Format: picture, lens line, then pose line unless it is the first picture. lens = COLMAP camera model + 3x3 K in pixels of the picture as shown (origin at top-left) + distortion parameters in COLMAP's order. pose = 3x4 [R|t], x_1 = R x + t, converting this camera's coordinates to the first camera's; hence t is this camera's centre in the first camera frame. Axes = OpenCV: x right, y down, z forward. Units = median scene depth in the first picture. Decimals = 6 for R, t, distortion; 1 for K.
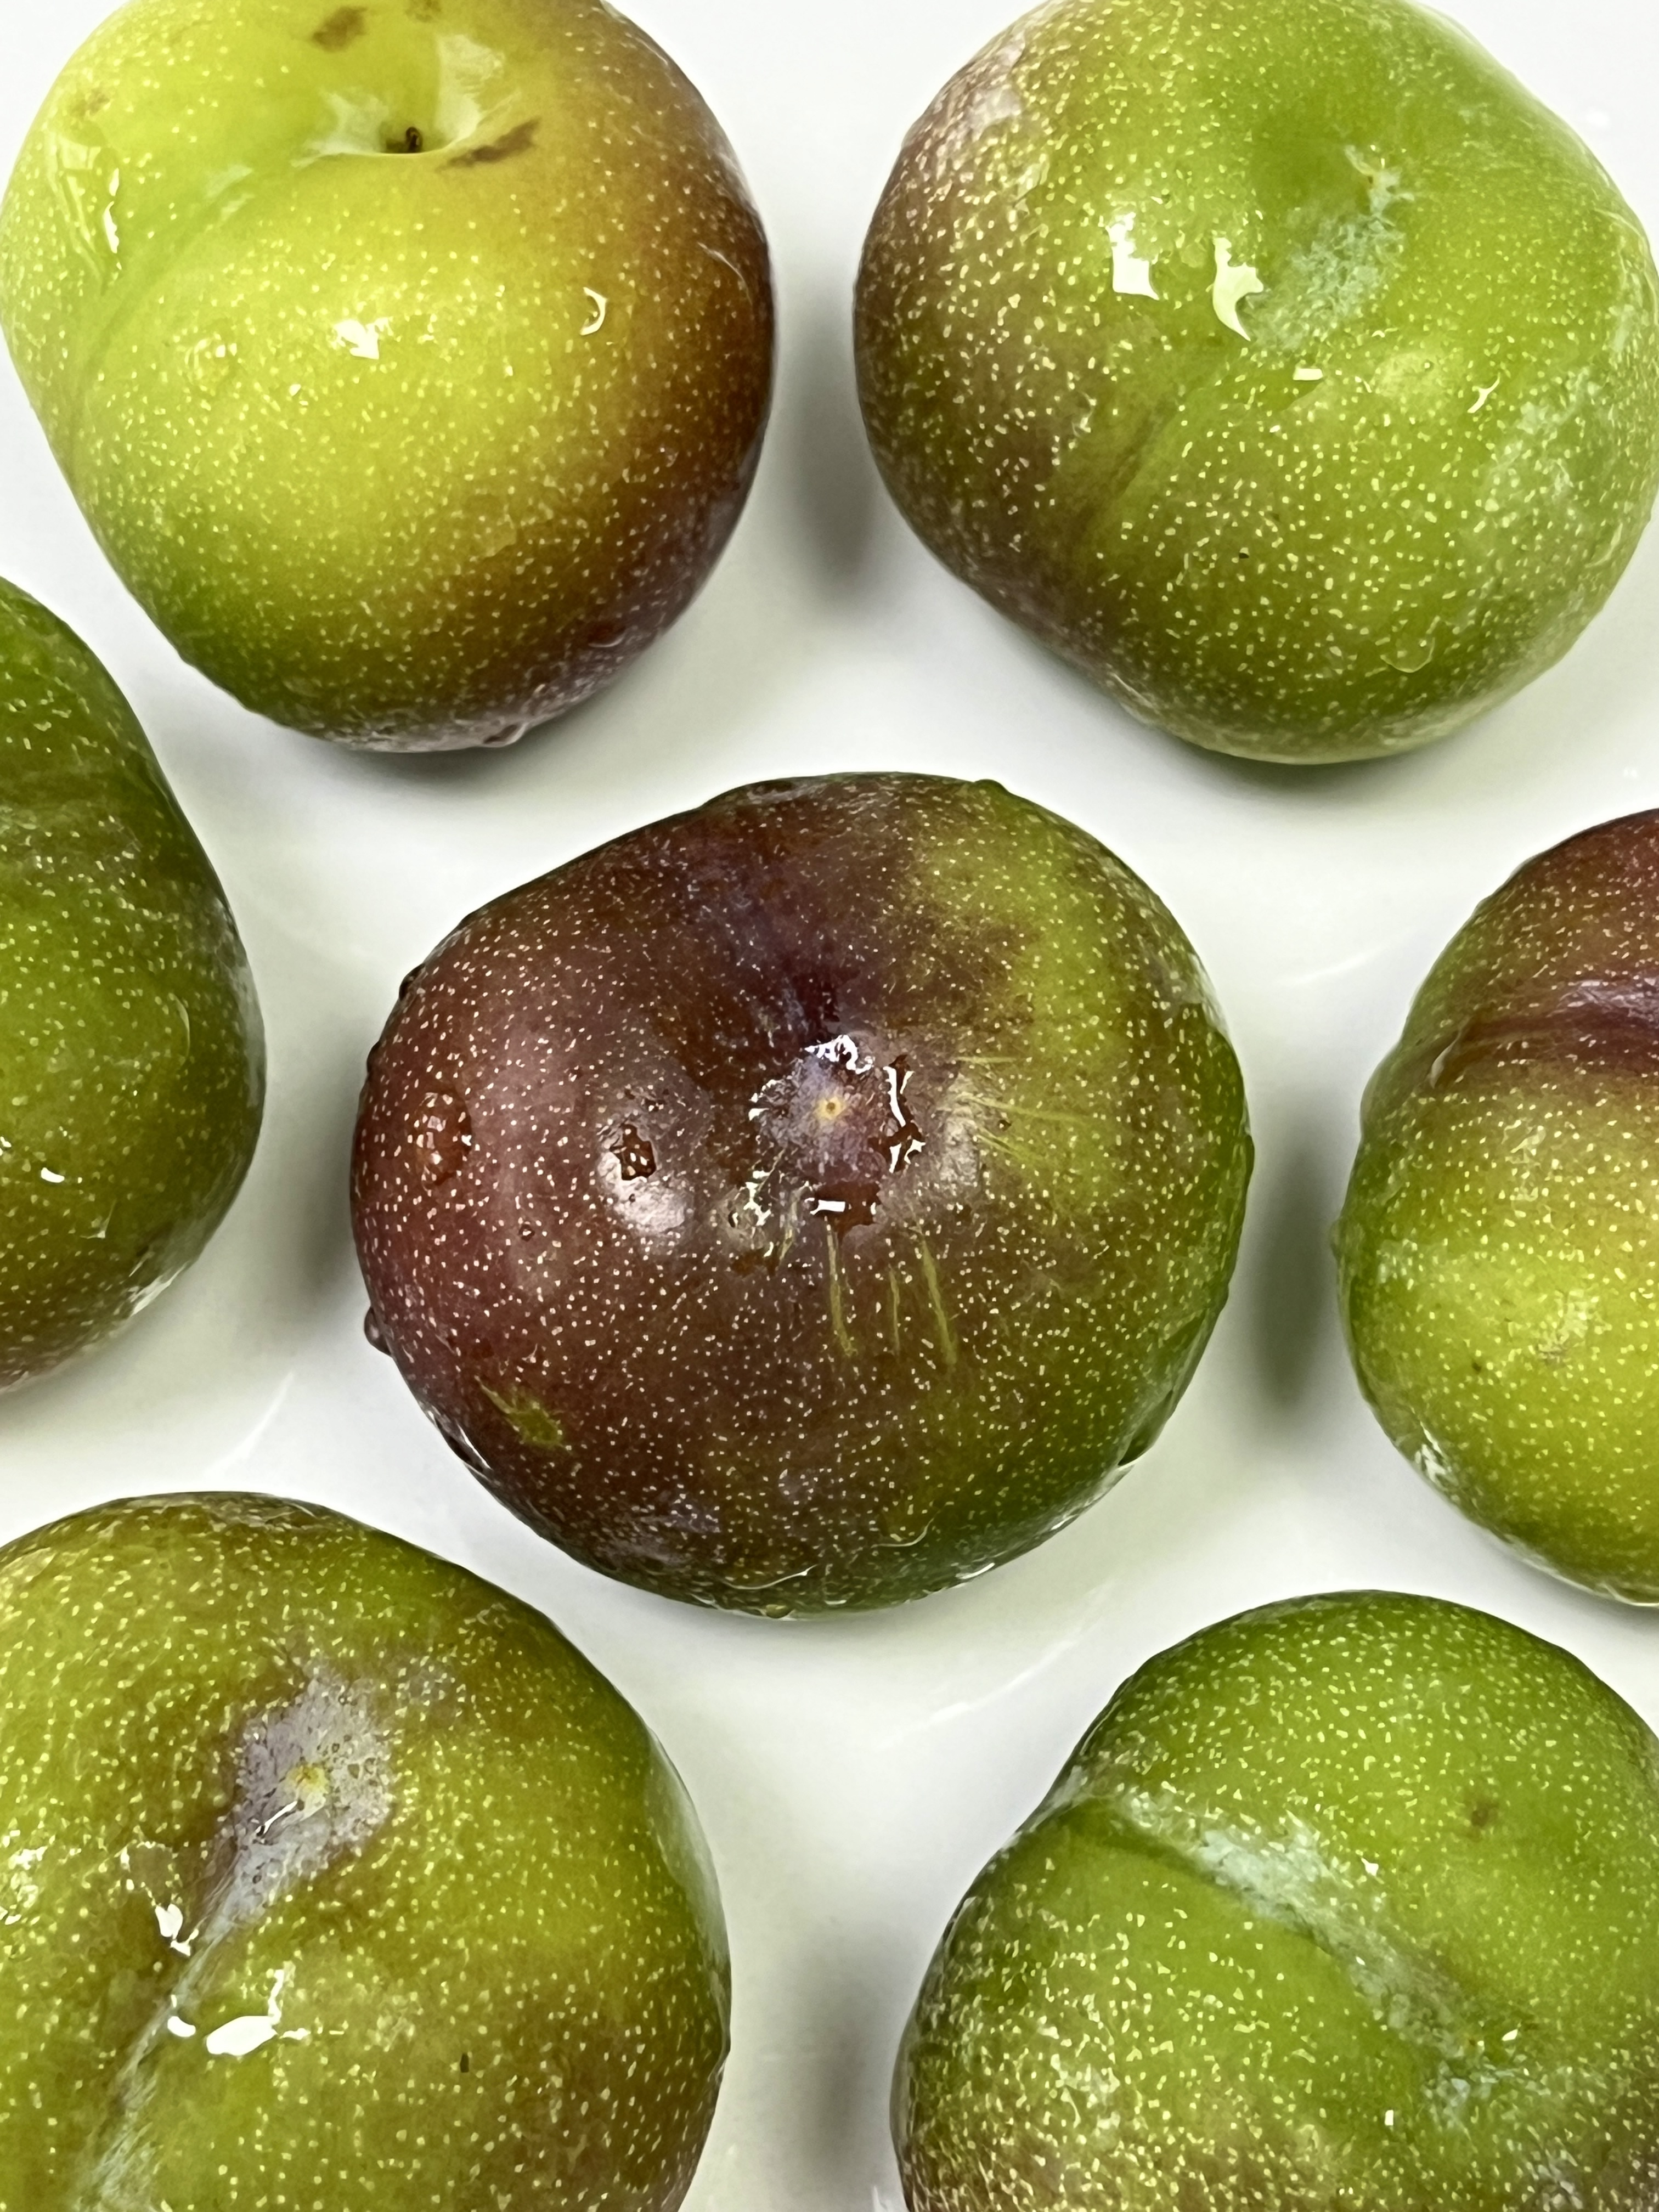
lens RADIAL K [[4540.8, 0, 827.6], [0, 4540.8, 1108.1], [0, 0, 1]] dist [0.052025, 0.000000]
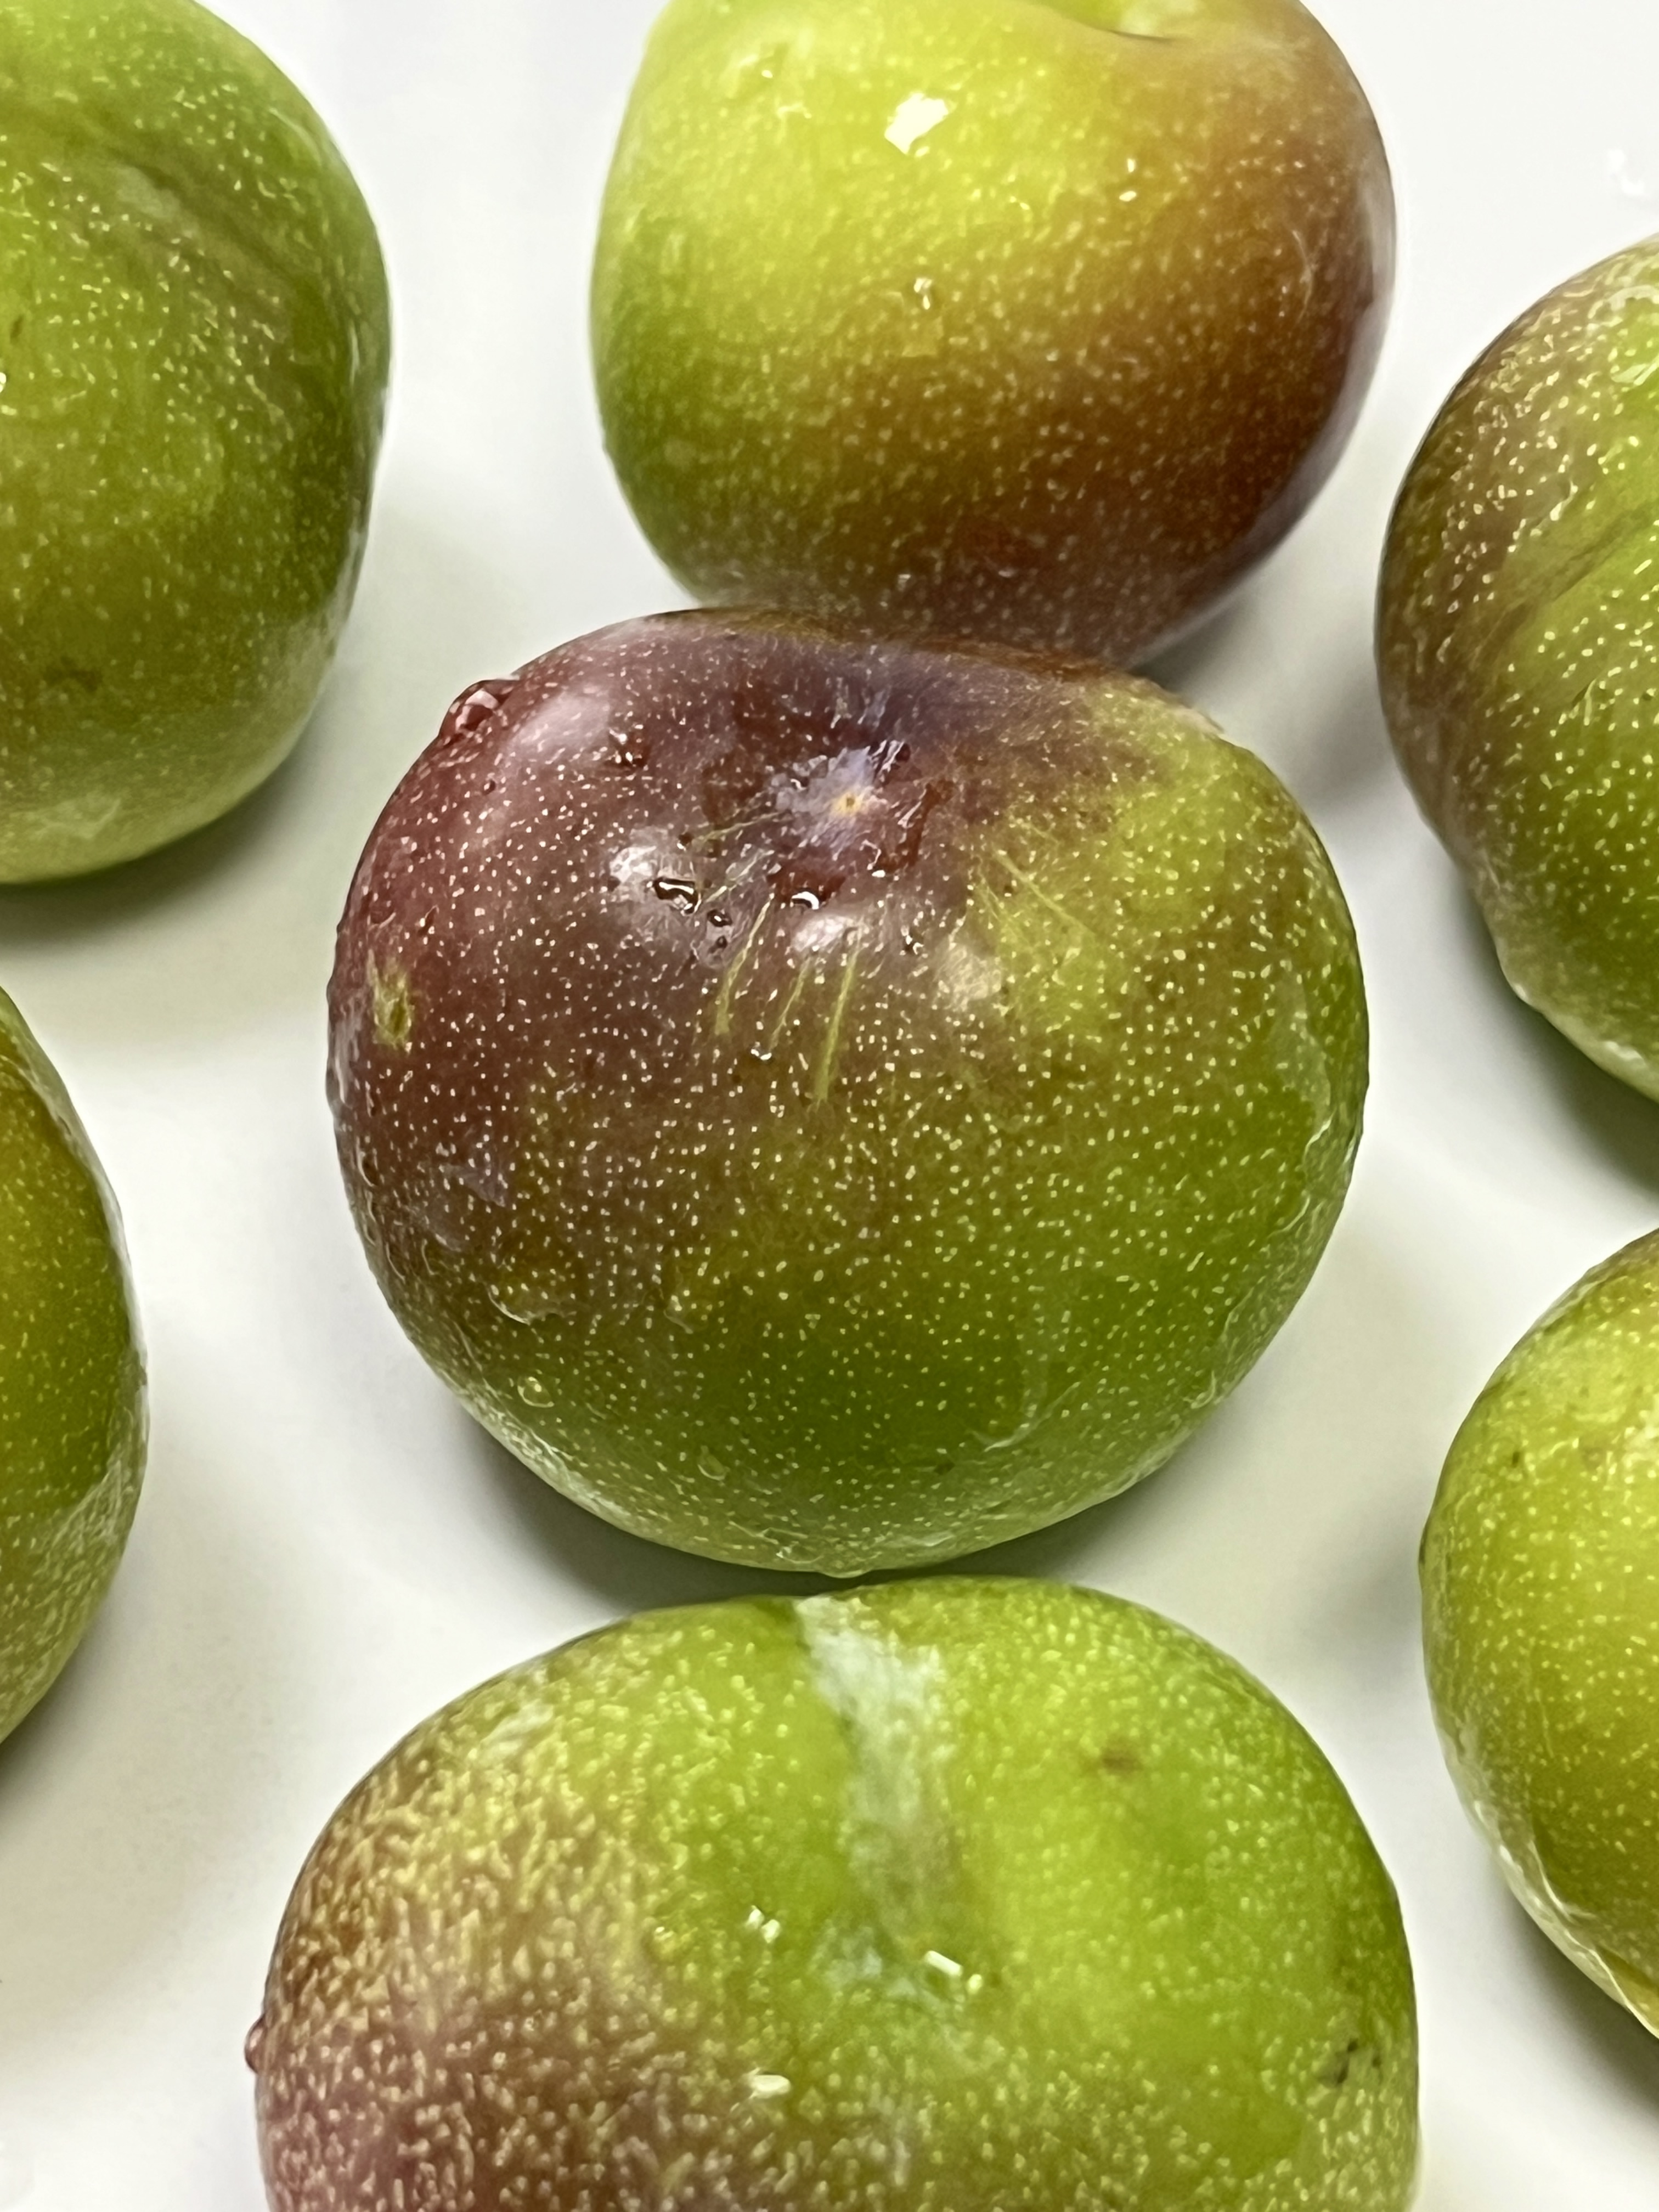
lens RADIAL K [[5236.1, 0, 826.8], [0, 5236.1, 1105.4], [0, 0, 1]] dist [0.070970, 0.000000]
pose [[0.846944, 0.419837, -0.326224, 0.318446], [-0.511123, 0.811891, -0.282109, 0.303655], [0.146419, 0.405671, 0.902215, 0.108402]]
